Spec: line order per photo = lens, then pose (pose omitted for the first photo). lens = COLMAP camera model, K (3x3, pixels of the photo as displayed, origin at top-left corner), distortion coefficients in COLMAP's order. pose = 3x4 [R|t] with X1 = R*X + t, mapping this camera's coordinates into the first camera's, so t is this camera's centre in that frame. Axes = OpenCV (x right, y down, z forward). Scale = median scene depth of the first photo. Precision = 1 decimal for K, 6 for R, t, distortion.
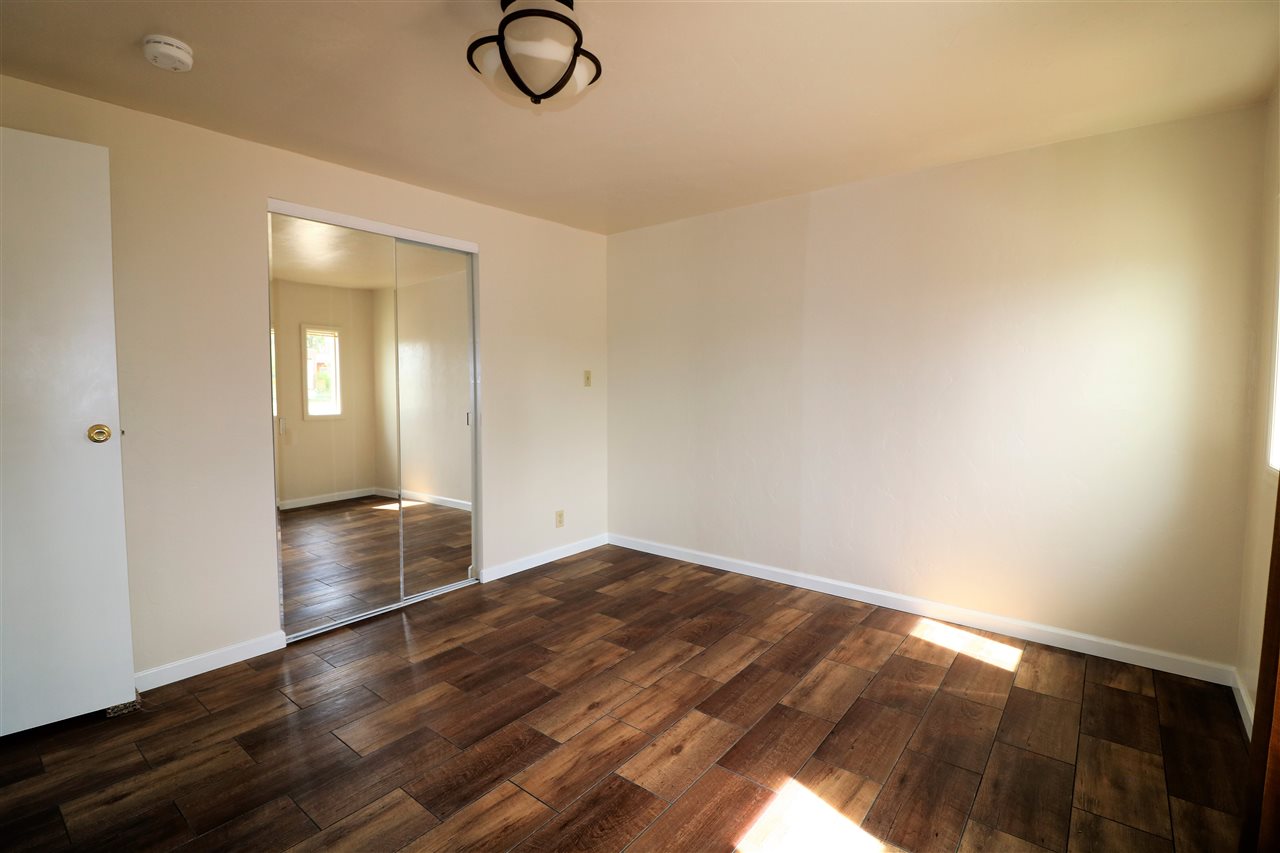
lens RADIAL K [[590.8, 0, 638.1], [0, 590.8, 417.8], [0, 0, 1]] dist [-0.002524, -0.009701]
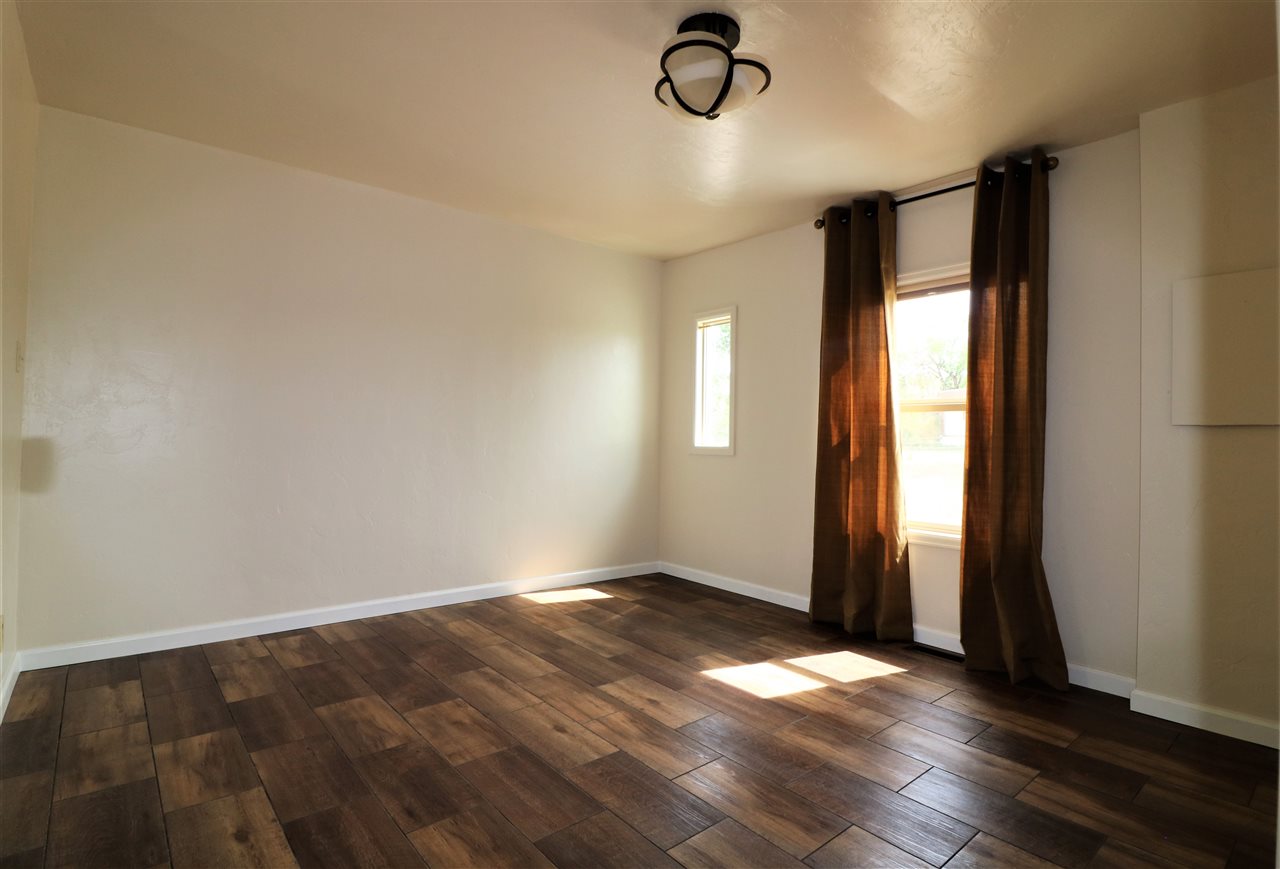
lens RADIAL K [[643.8, 0, 640.0], [0, 643.8, 434.5], [0, 0, 1]] dist [-0.016687, -0.001464]
pose [[0.190717, 0.004981, 0.981632, -0.852809], [0.039880, 0.999122, -0.012818, 0.046877], [-0.980835, 0.041592, 0.190351, 0.566464]]
